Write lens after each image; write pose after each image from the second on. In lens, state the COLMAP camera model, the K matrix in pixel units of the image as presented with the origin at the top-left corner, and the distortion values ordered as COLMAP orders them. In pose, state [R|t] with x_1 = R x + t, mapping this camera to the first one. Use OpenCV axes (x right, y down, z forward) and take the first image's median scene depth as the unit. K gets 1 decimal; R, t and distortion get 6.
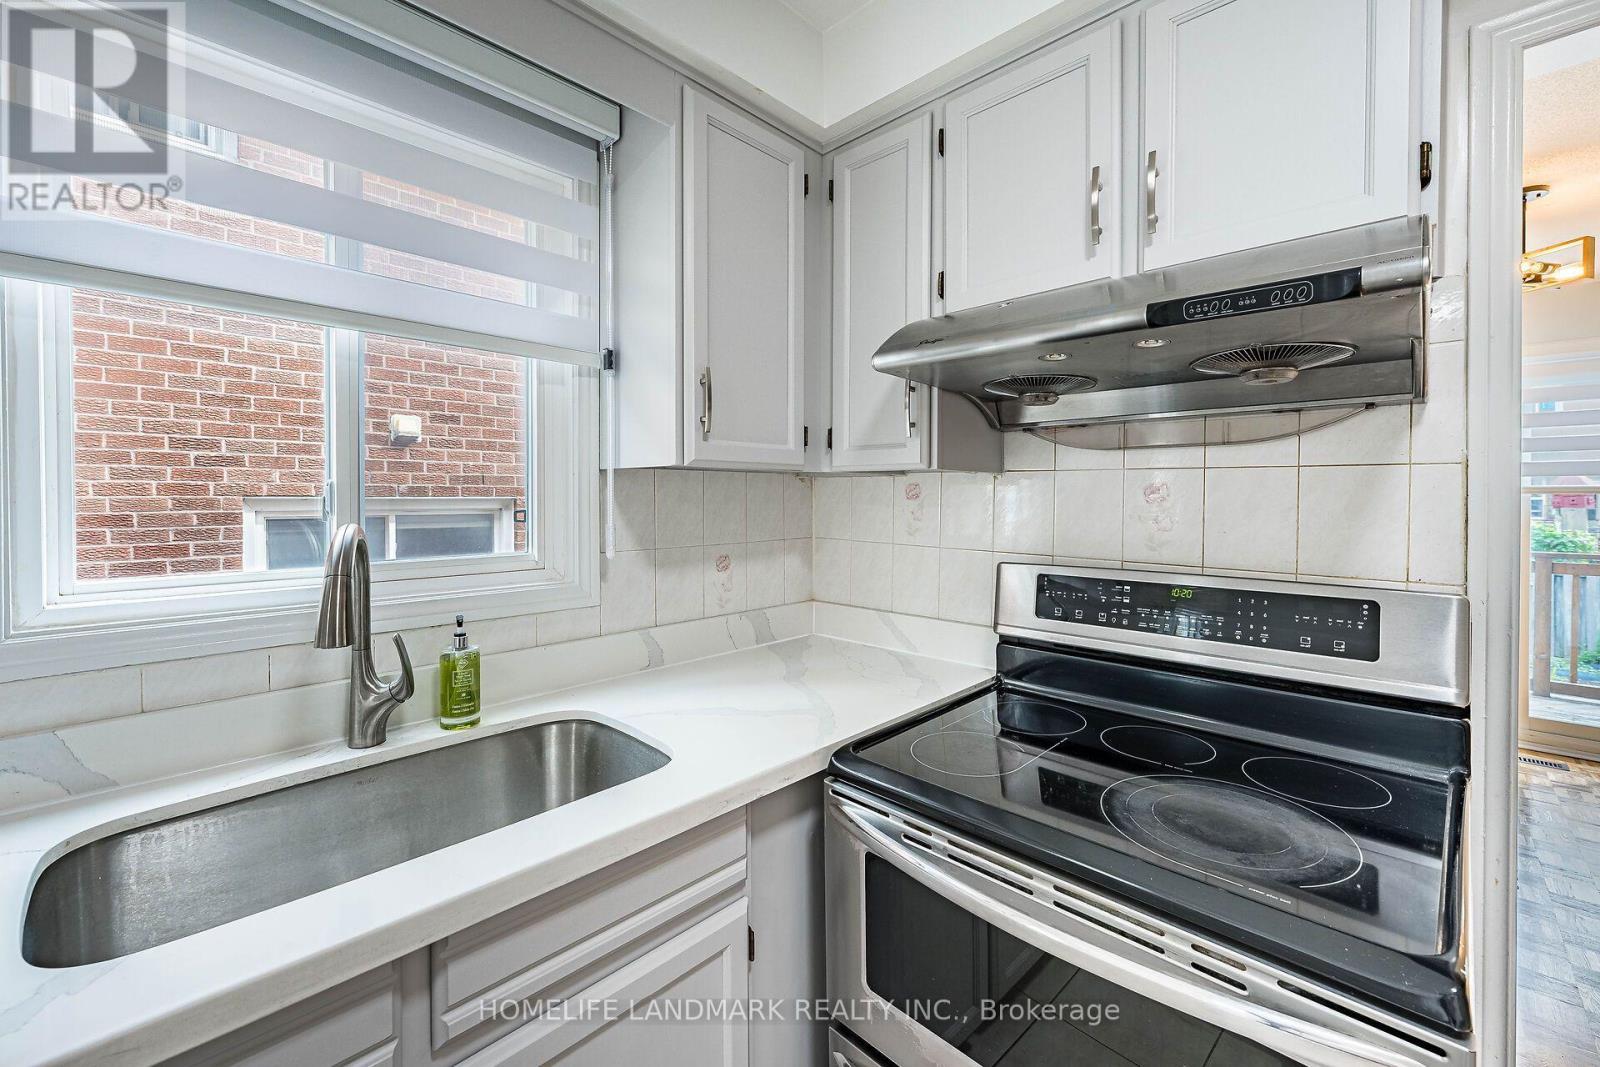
lens RADIAL K [[660.1, 0, 805.8], [0, 660.1, 508.7], [0, 0, 1]] dist [-0.004086, -0.000163]
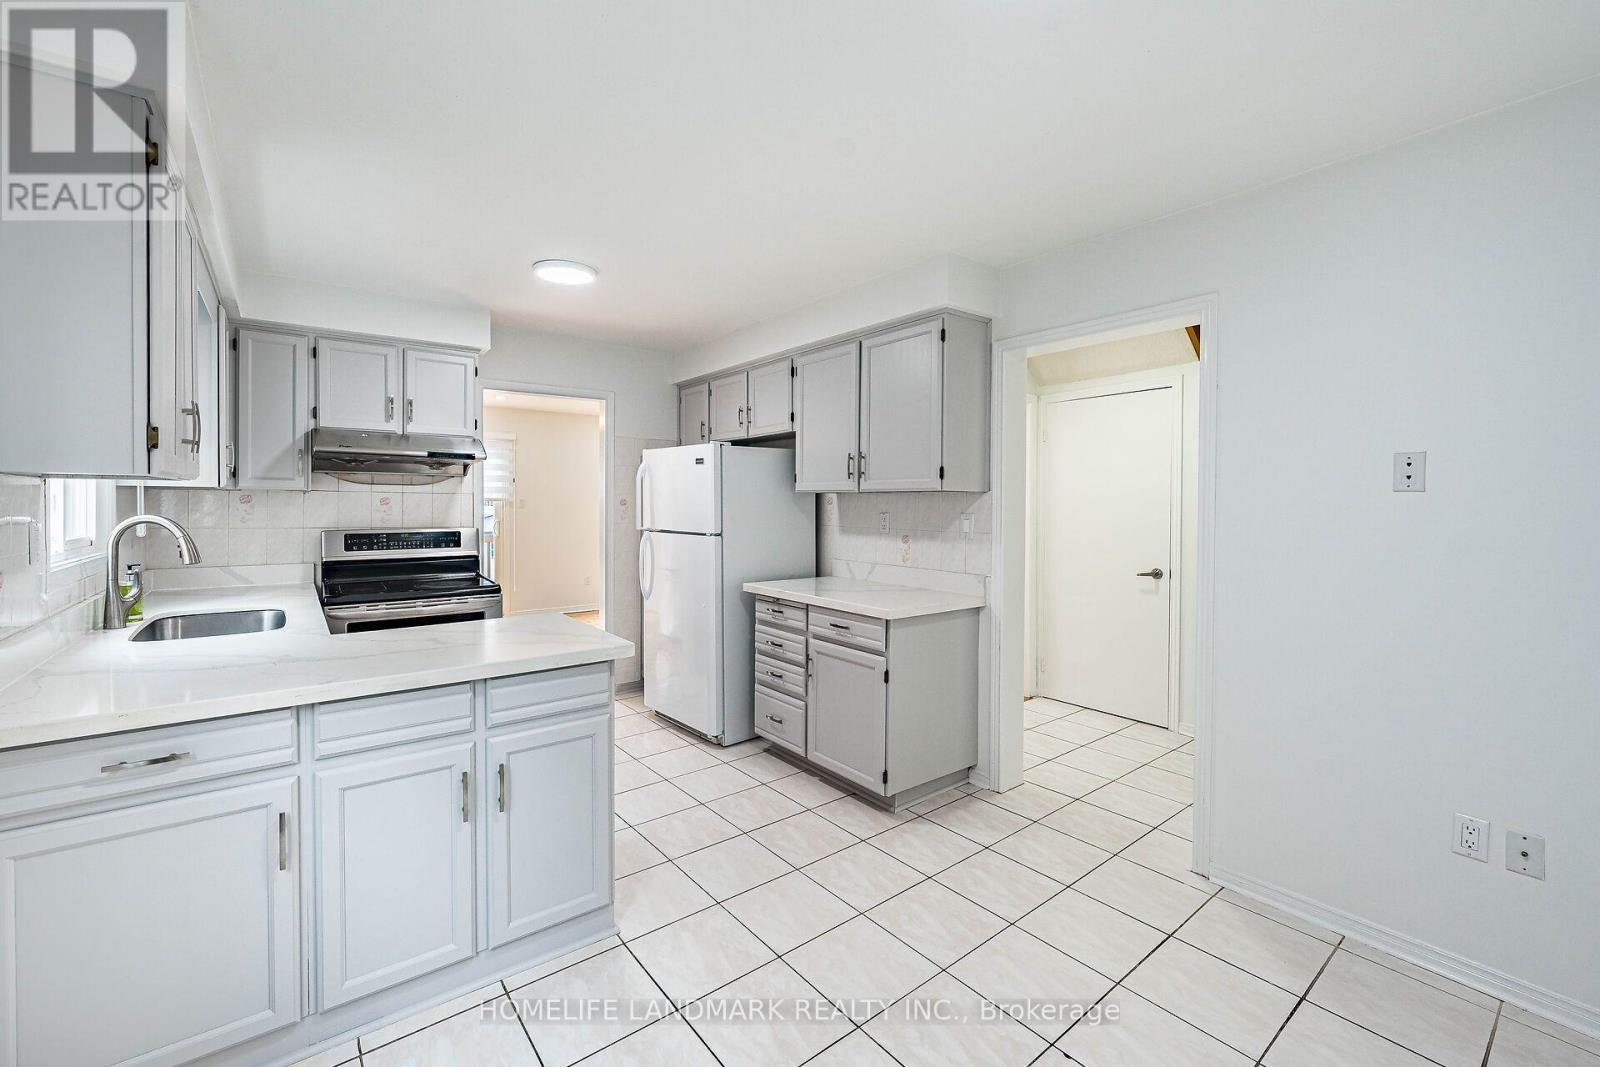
lens RADIAL K [[675.9, 0, 777.4], [0, 675.9, 511.0], [0, 0, 1]] dist [-0.001031, -0.000030]
pose [[0.164656, -0.008757, 0.986312, -1.912975], [0.013599, 0.999886, 0.006608, 0.019519], [-0.986257, 0.012324, 0.164756, -1.029257]]
